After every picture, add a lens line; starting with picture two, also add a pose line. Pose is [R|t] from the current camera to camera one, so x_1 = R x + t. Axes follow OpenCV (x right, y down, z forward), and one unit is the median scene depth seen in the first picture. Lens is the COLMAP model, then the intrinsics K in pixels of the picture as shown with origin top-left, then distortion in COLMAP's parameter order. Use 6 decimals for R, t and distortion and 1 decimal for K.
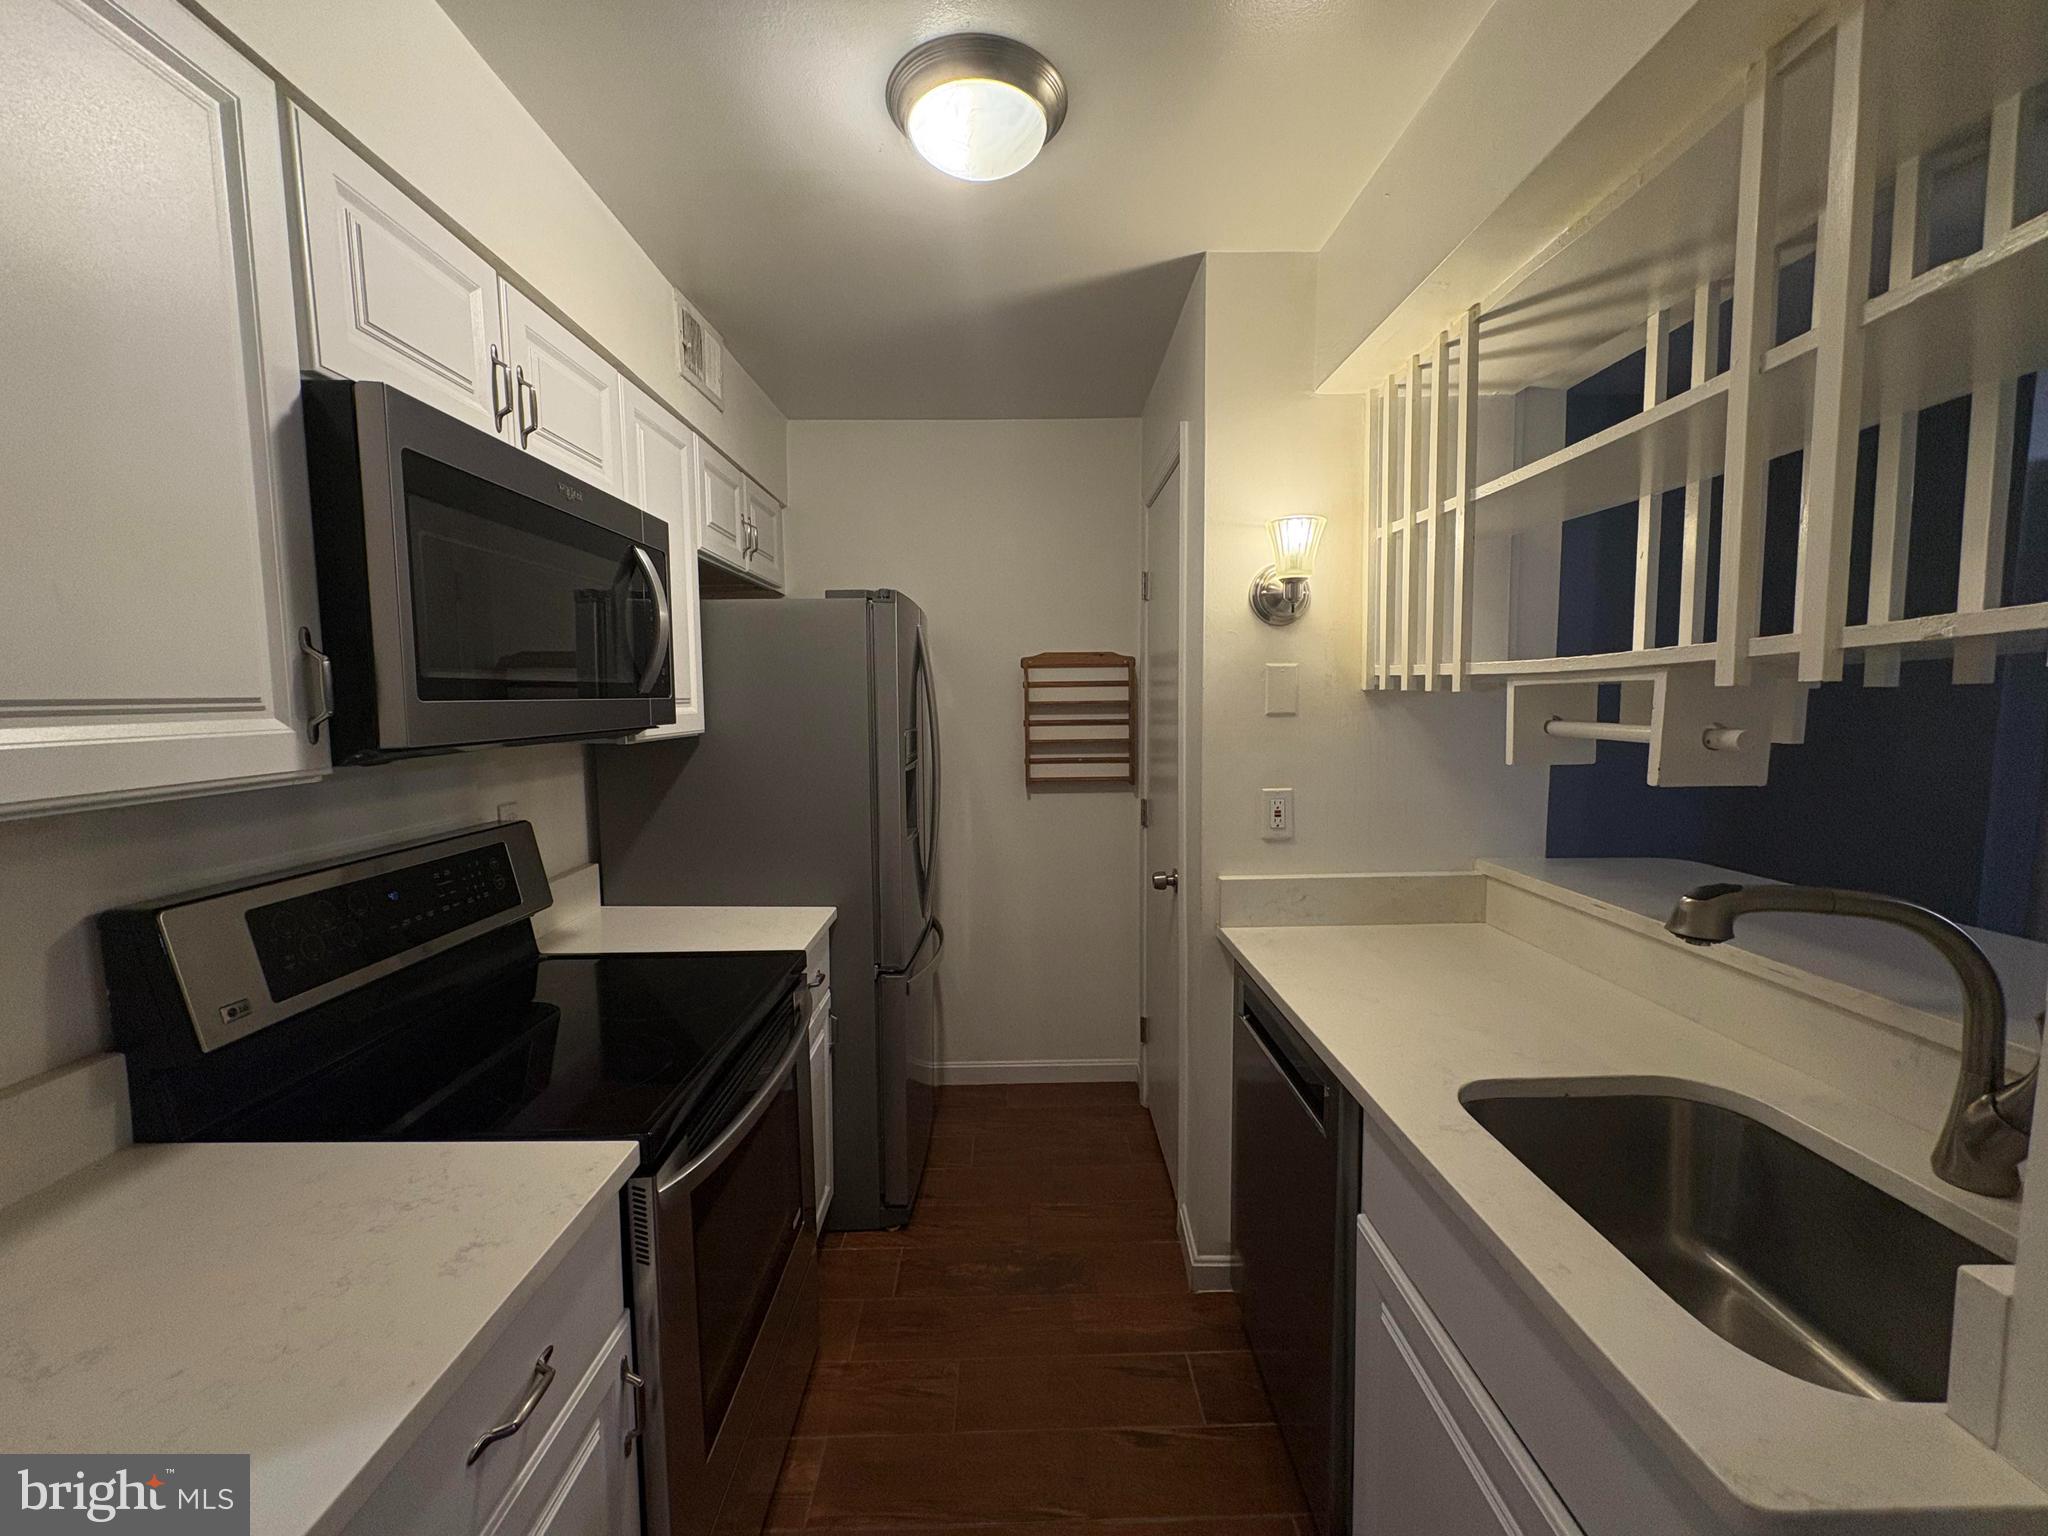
lens RADIAL K [[811.4, 0, 1018.4], [0, 811.4, 771.8], [0, 0, 1]] dist [-0.003201, 0.002870]
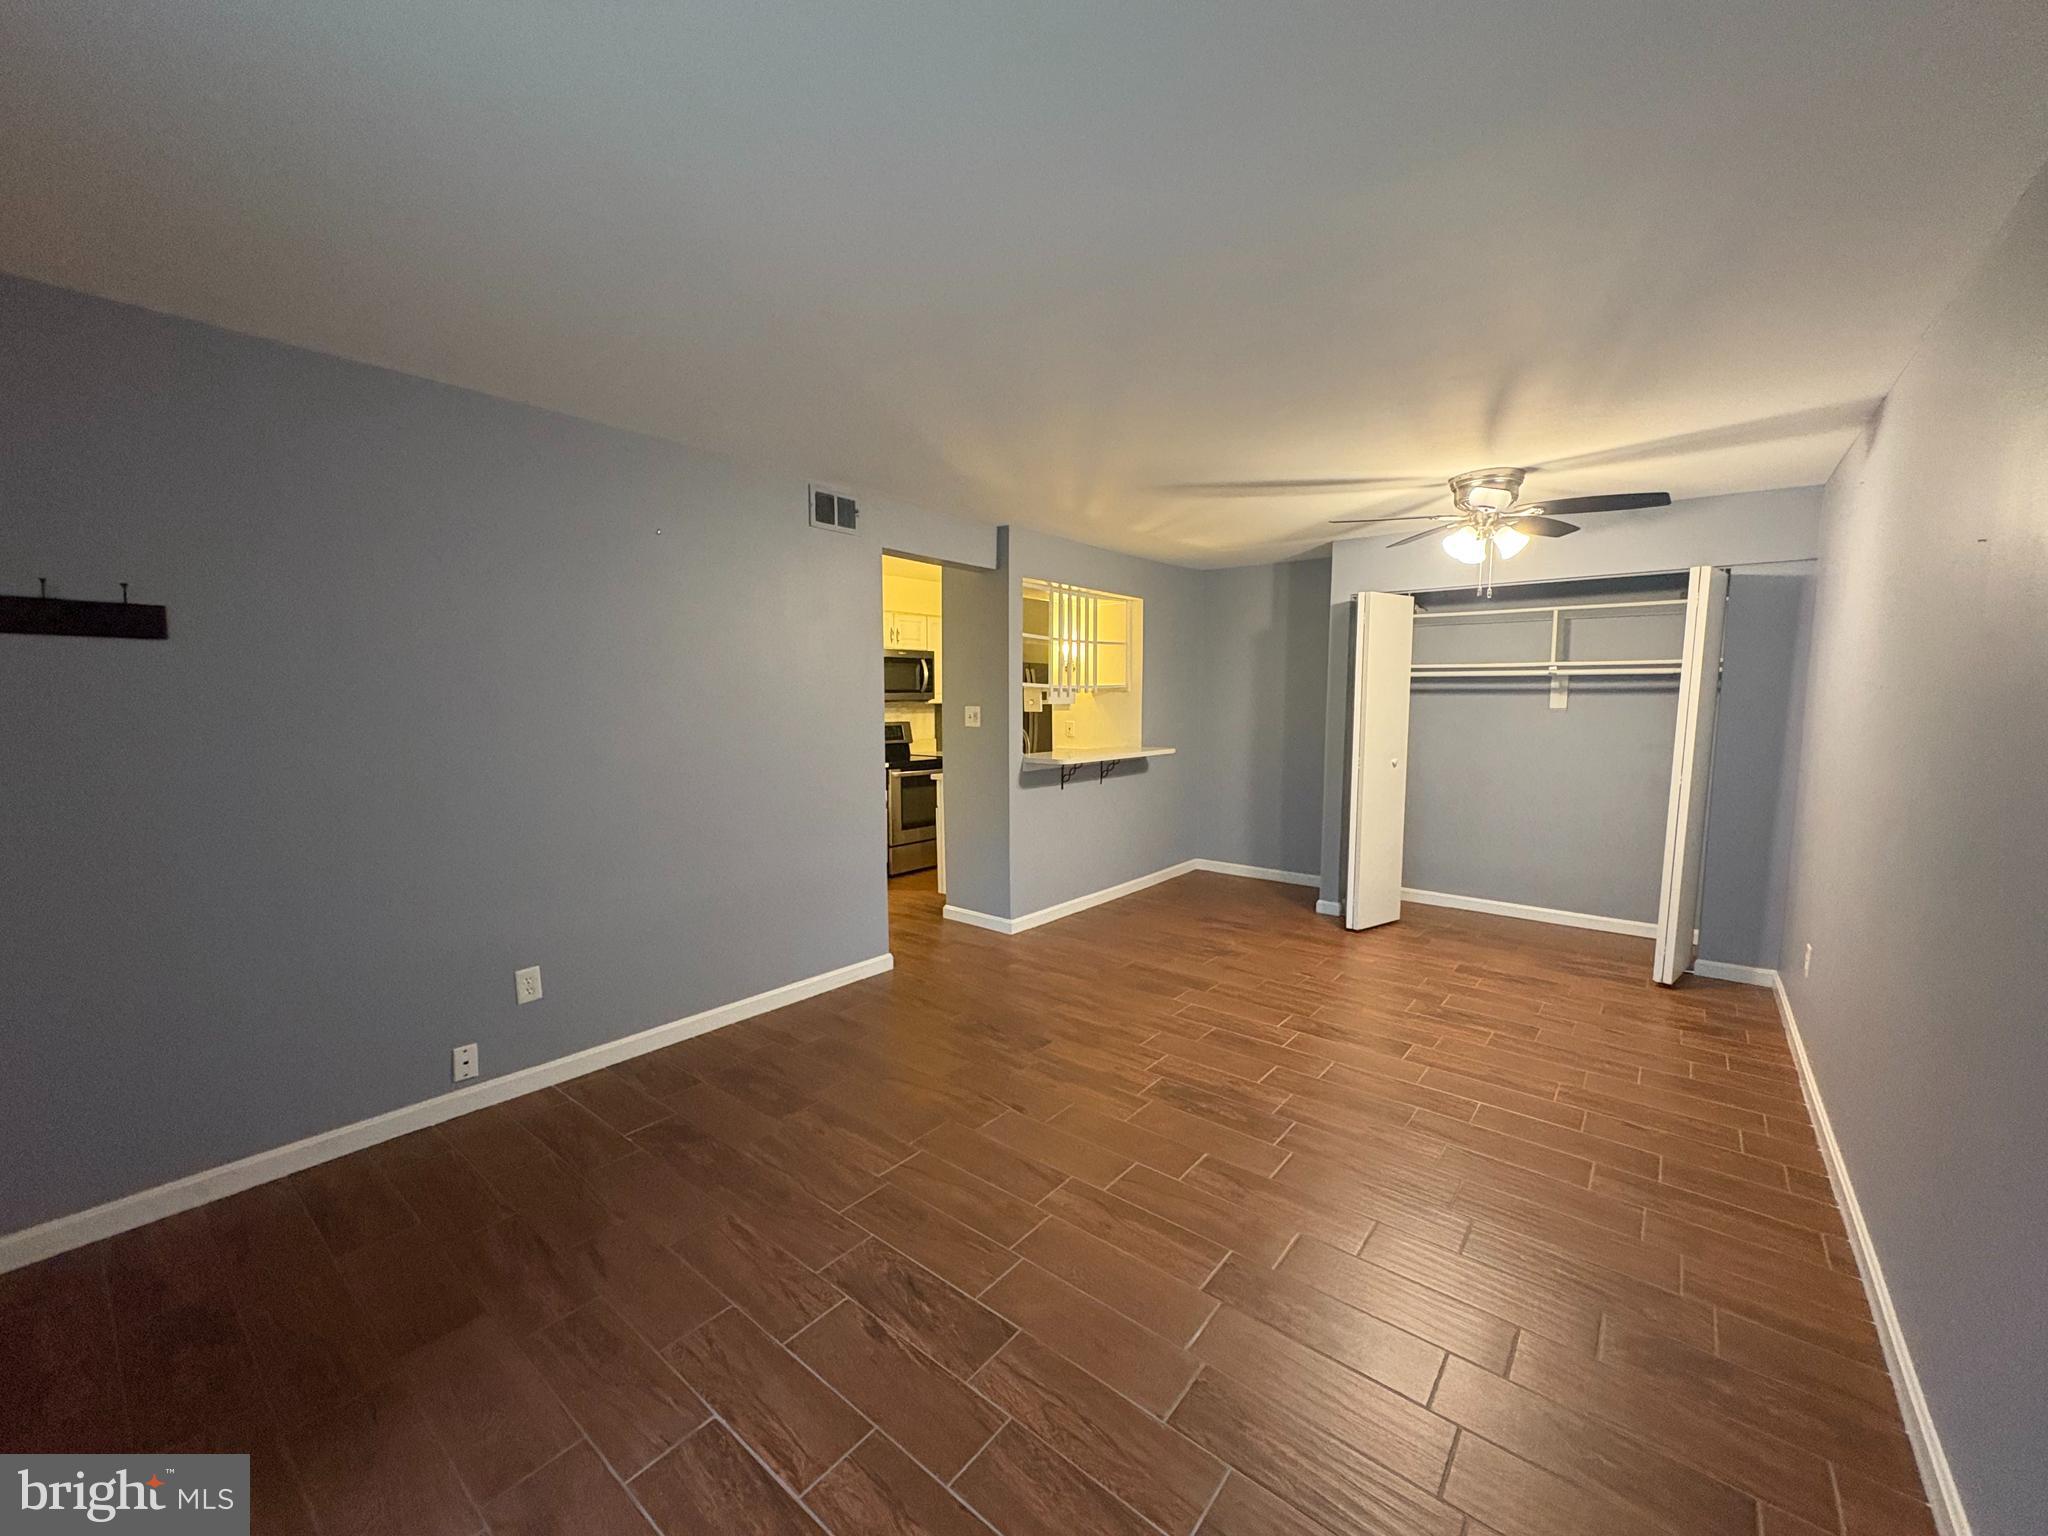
lens RADIAL K [[811.4, 0, 1018.4], [0, 811.4, 771.8], [0, 0, 1]] dist [-0.003201, 0.002870]
pose [[0.775687, 0.075697, -0.626562, 2.721599], [-0.064499, 0.997091, 0.040612, 0.124350], [0.627813, 0.008910, 0.778313, -2.087148]]
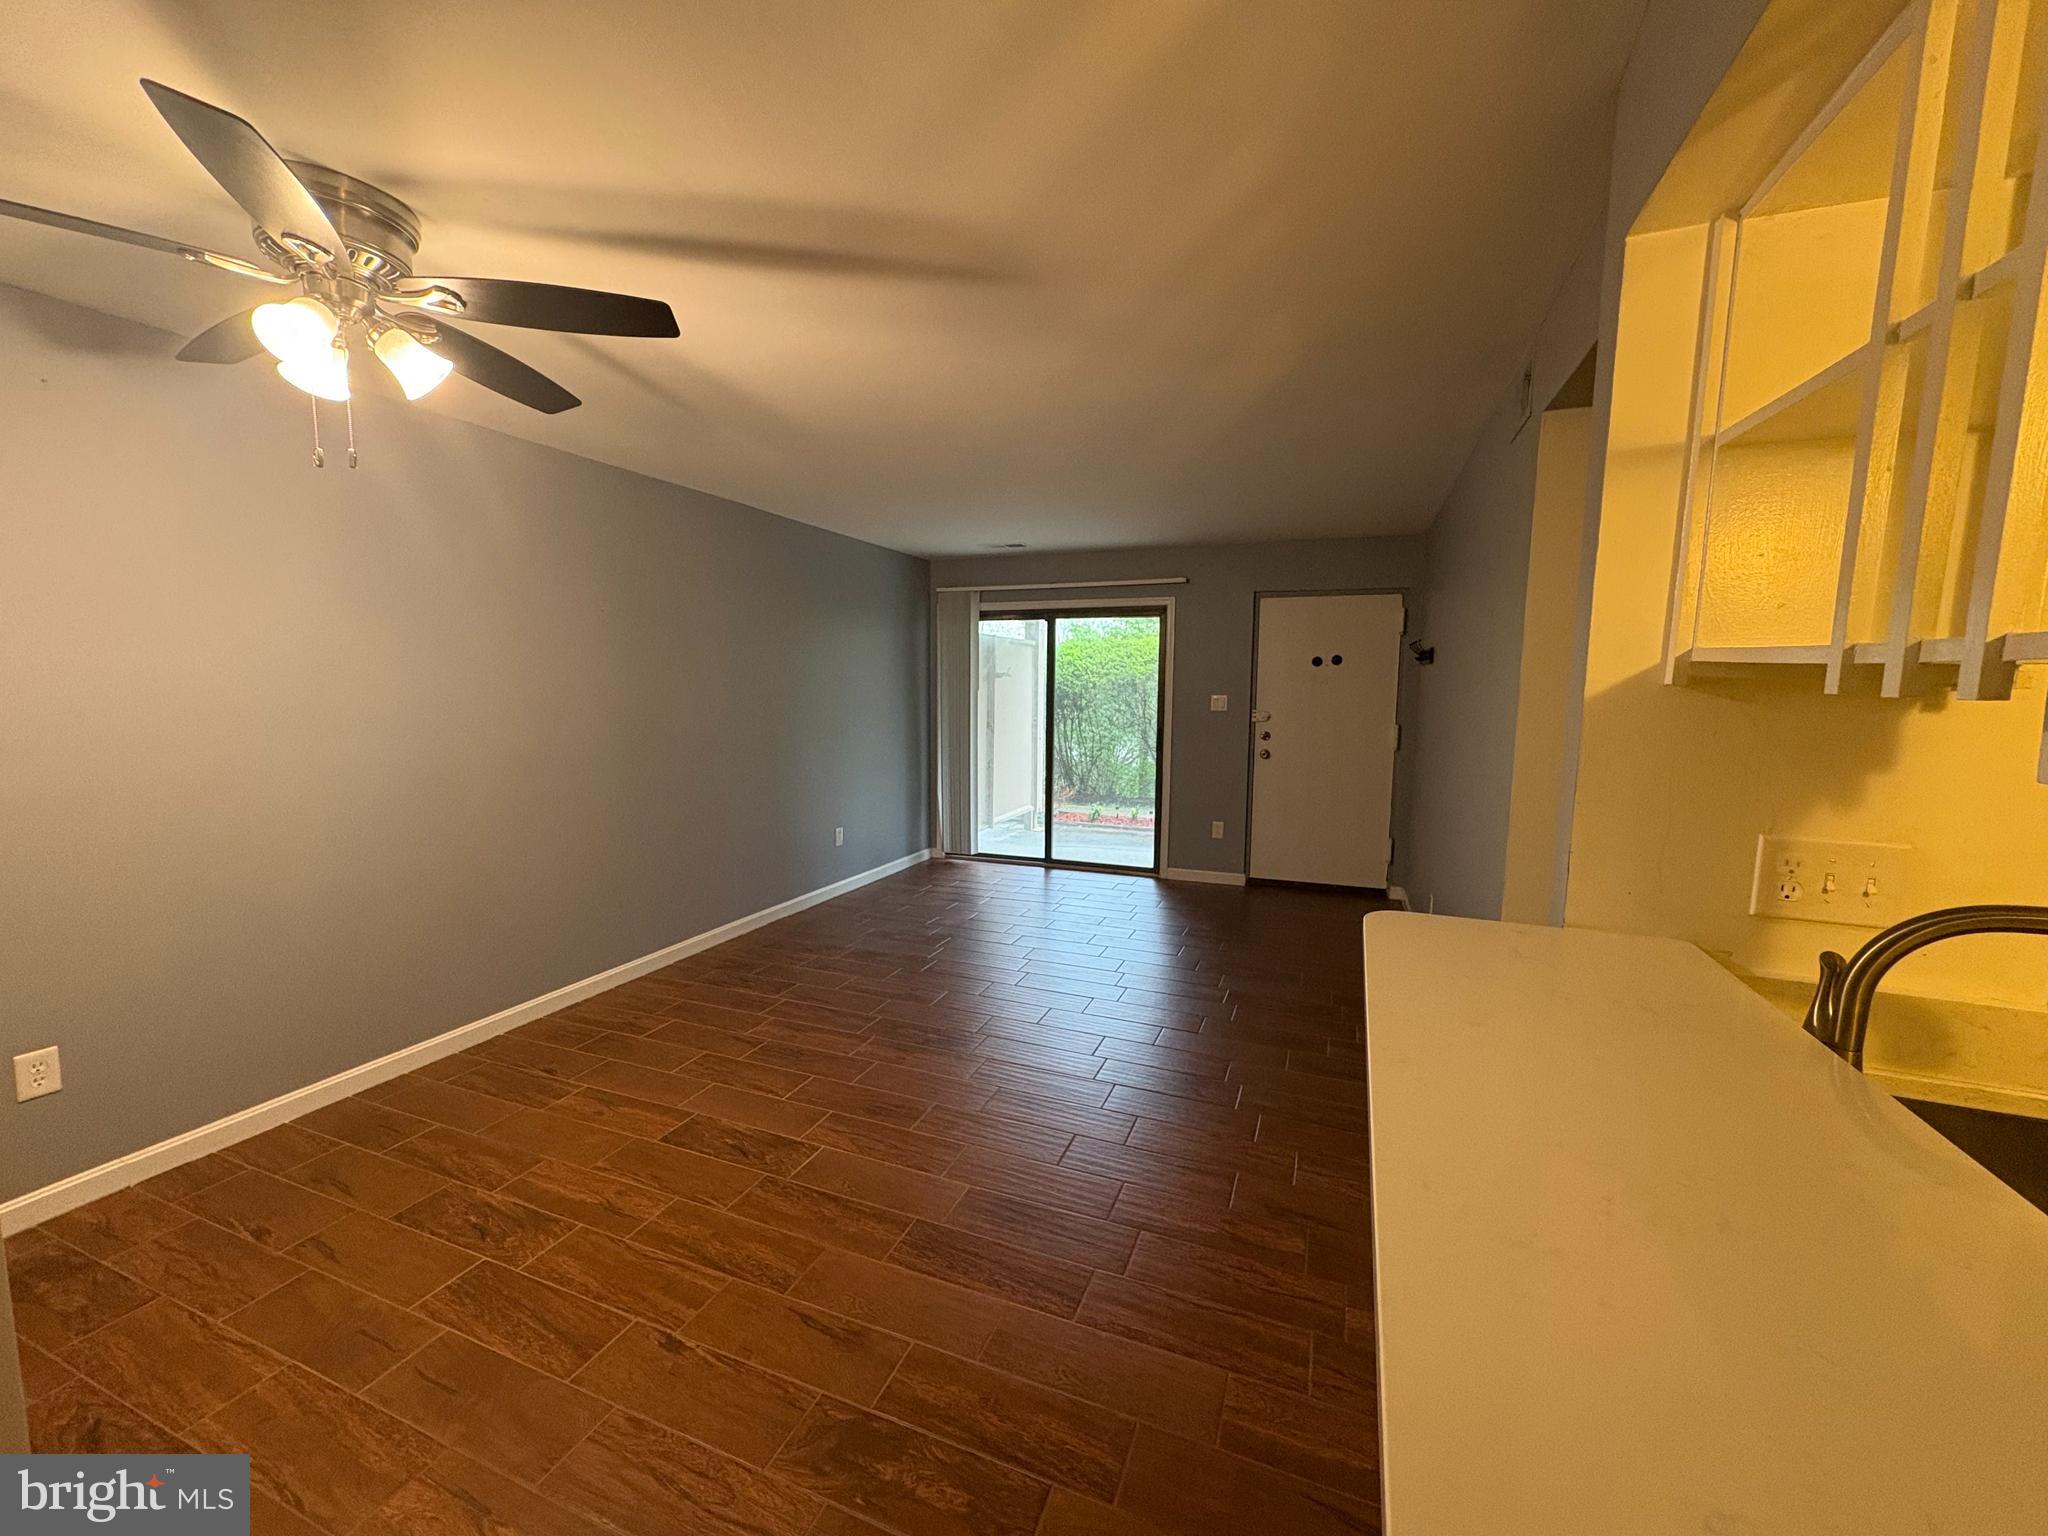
lens RADIAL K [[811.4, 0, 1018.4], [0, 811.4, 771.8], [0, 0, 1]] dist [-0.003201, 0.002870]
pose [[-0.929121, -0.040042, 0.367602, 1.024532], [0.031010, 0.982181, 0.185363, -0.150566], [-0.368474, 0.183624, -0.911323, 1.258636]]
